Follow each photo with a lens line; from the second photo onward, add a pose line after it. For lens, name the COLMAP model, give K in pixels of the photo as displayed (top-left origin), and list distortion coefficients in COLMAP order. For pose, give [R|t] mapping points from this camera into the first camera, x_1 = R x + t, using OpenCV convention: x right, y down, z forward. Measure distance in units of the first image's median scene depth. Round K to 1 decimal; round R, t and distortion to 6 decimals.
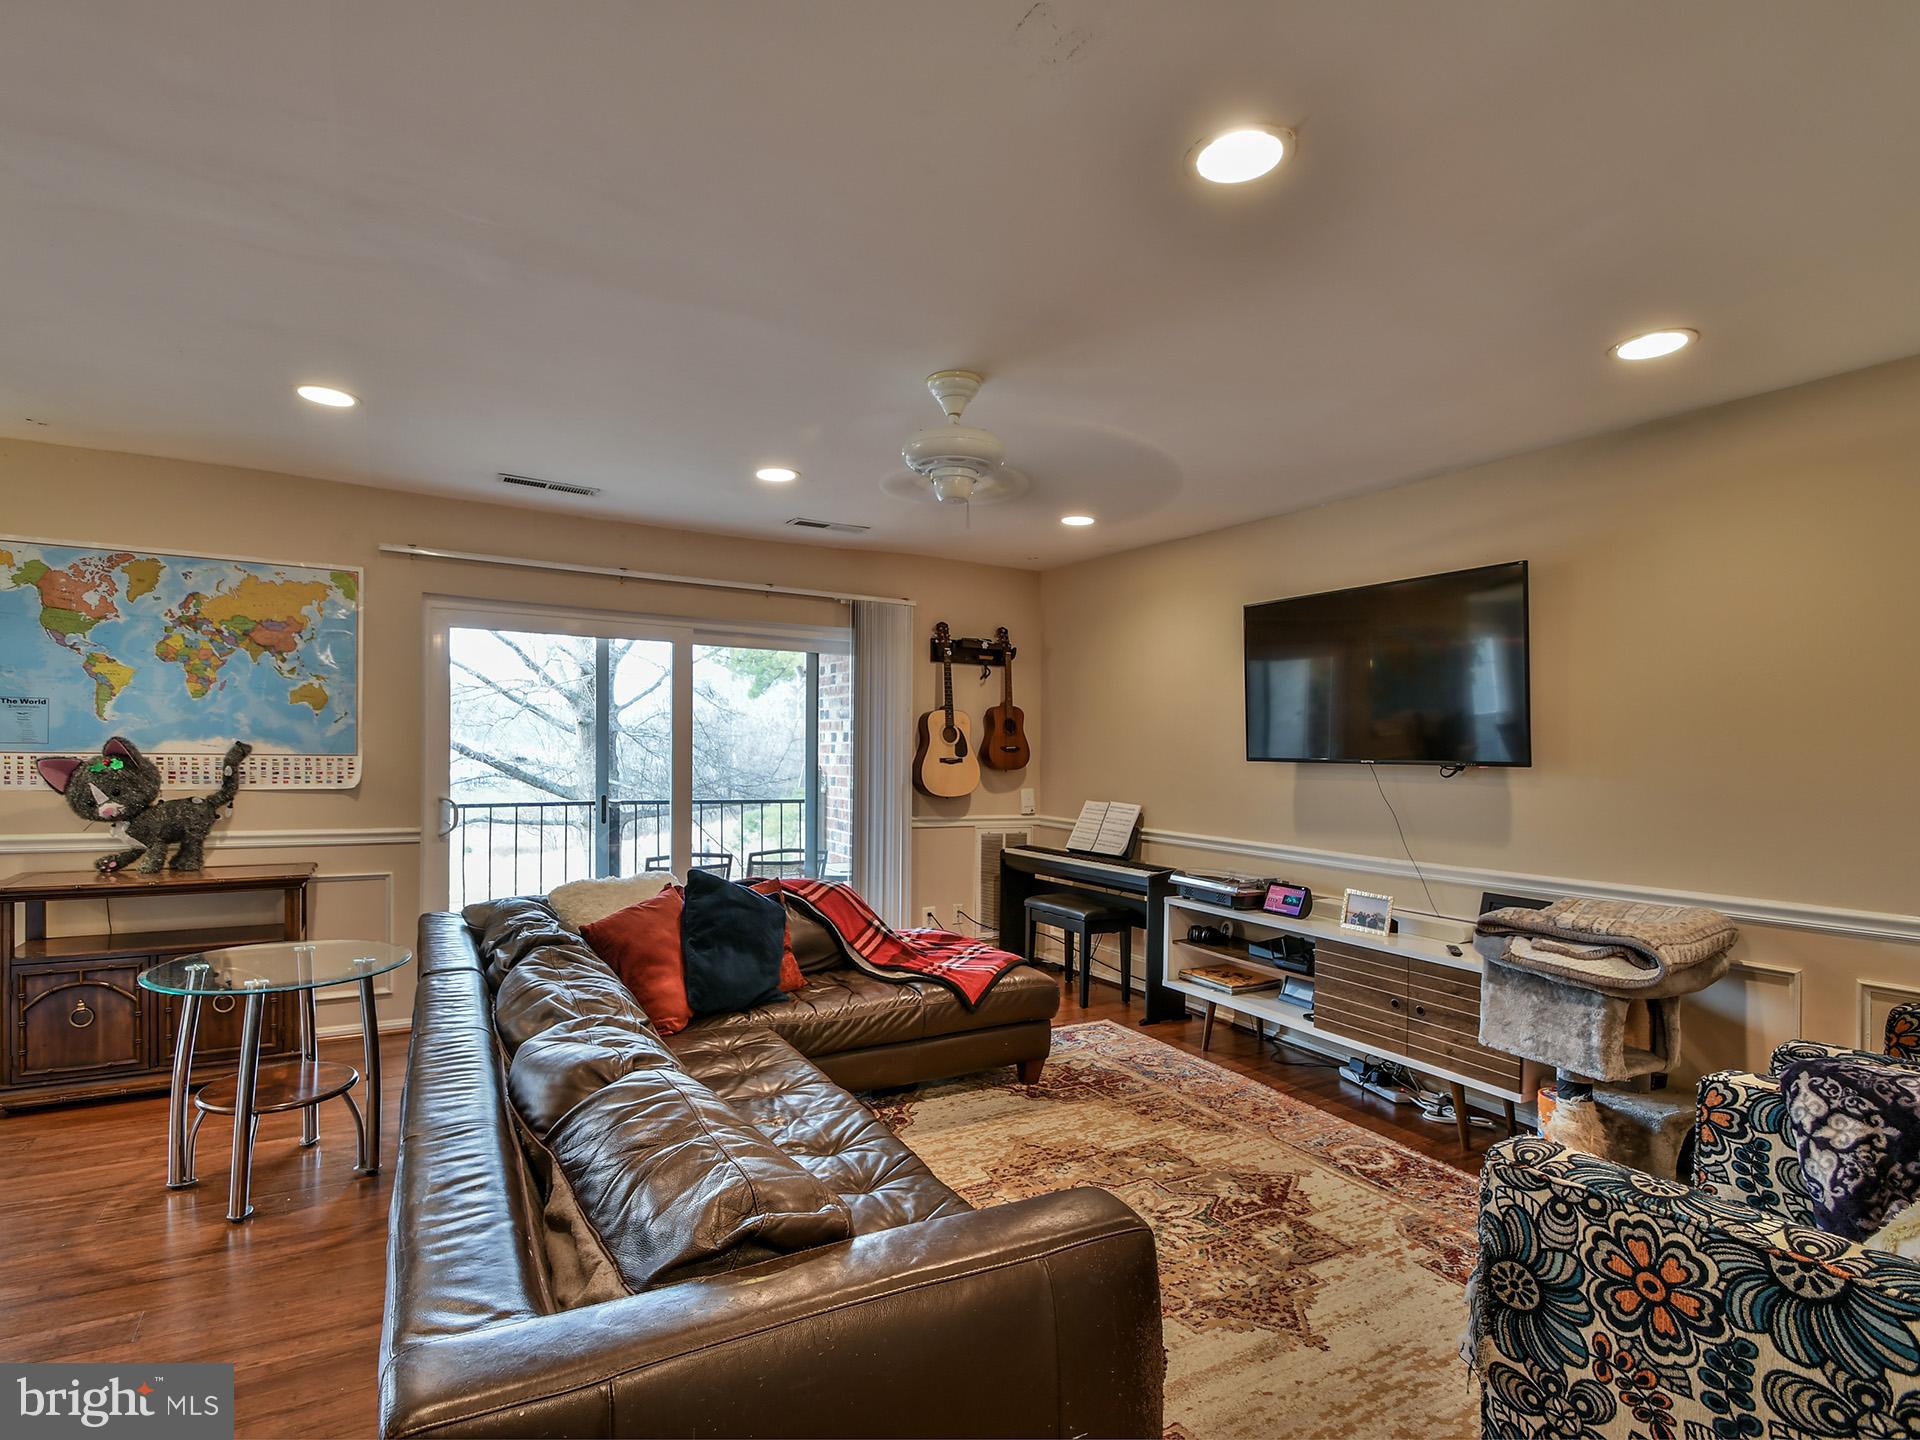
lens RADIAL K [[956.8, 0, 957.3], [0, 956.8, 731.4], [0, 0, 1]] dist [0.005551, -0.002919]
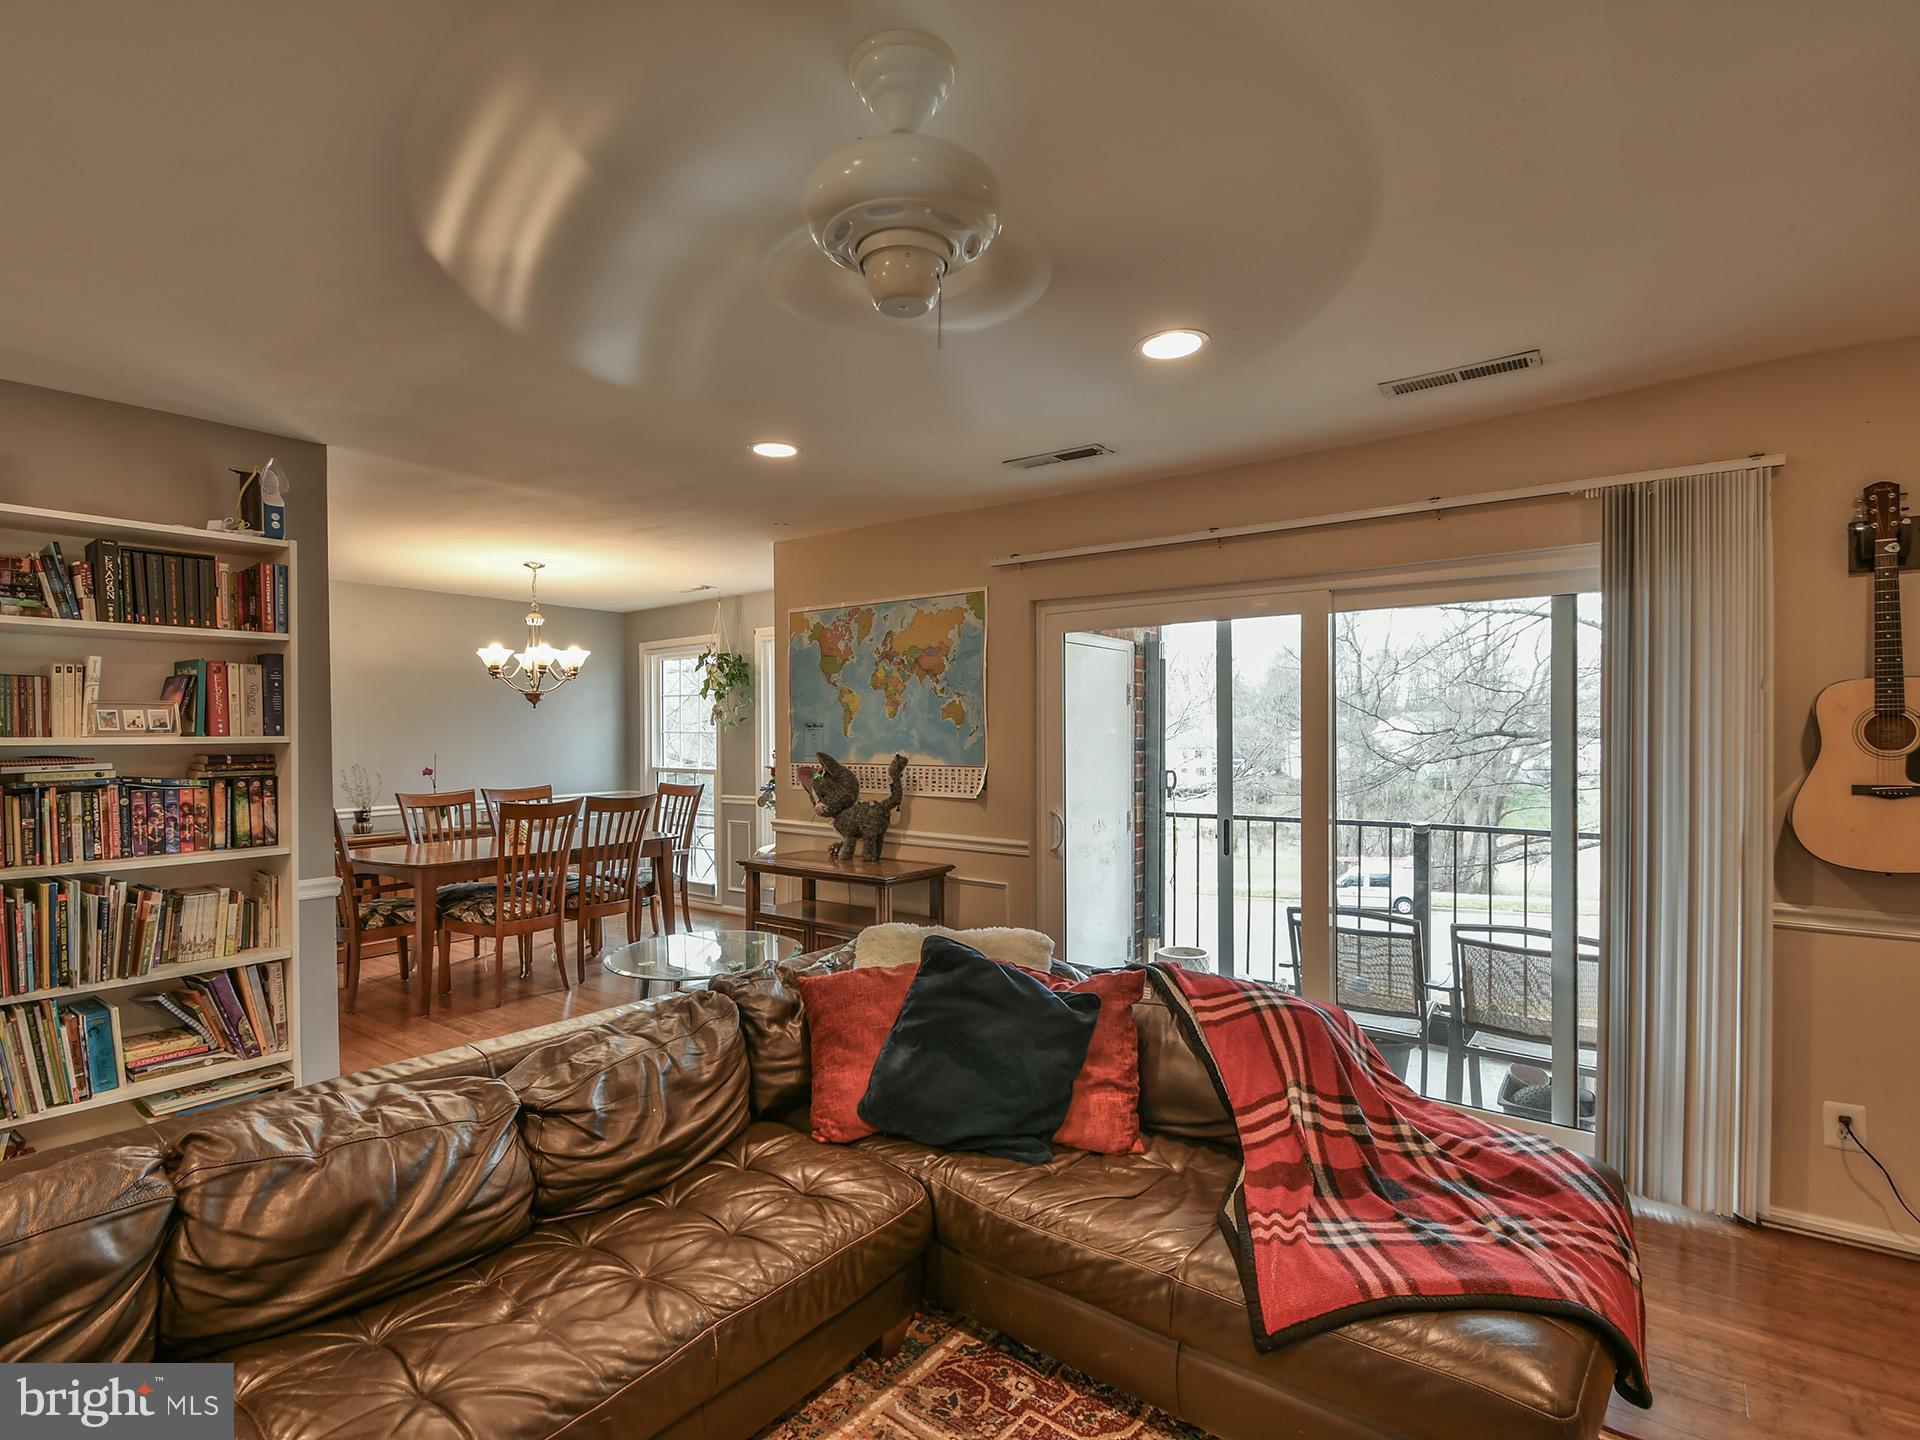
lens RADIAL K [[956.8, 0, 958.3], [0, 956.8, 735.7], [0, 0, 1]] dist [0.005551, -0.002919]
pose [[0.373152, -0.013181, -0.927676, 0.347845], [0.024913, 0.999681, -0.004183, -0.005681], [0.927436, -0.021551, 0.373362, 0.613701]]
